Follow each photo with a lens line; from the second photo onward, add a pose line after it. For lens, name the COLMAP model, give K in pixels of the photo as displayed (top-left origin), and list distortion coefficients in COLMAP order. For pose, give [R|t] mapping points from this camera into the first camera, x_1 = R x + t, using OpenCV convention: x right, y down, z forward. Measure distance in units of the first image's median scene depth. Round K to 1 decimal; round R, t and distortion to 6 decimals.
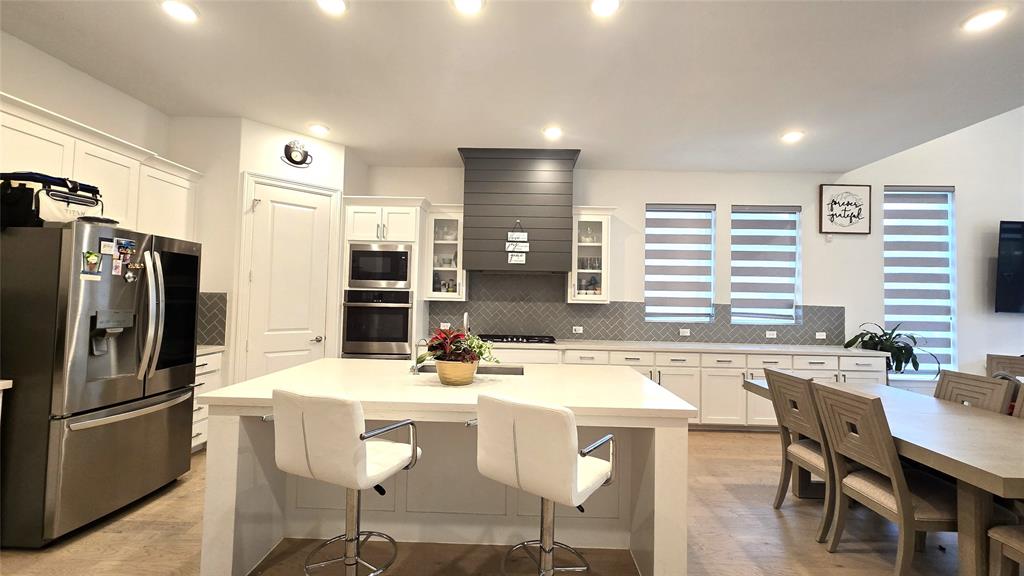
lens RADIAL K [[420.8, 0, 513.3], [0, 420.8, 282.6], [0, 0, 1]] dist [-0.001594, 0.001604]
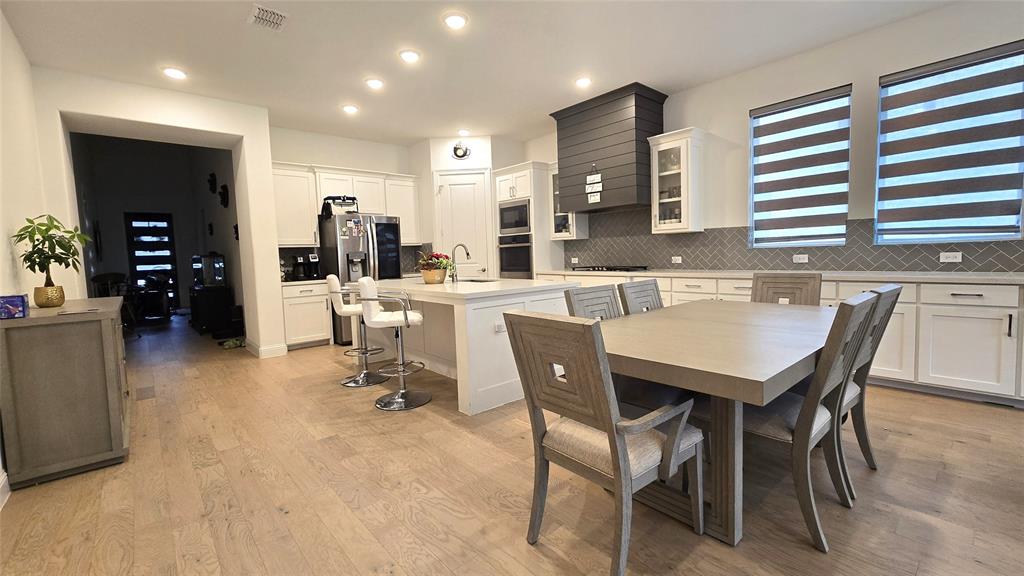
lens RADIAL K [[420.8, 0, 516.0], [0, 420.8, 282.0], [0, 0, 1]] dist [-0.001594, 0.001604]
pose [[0.679532, 0.005690, -0.733624, 0.676471], [0.075934, 0.994054, 0.078046, 0.061356], [0.729706, -0.108742, 0.675059, 0.041016]]
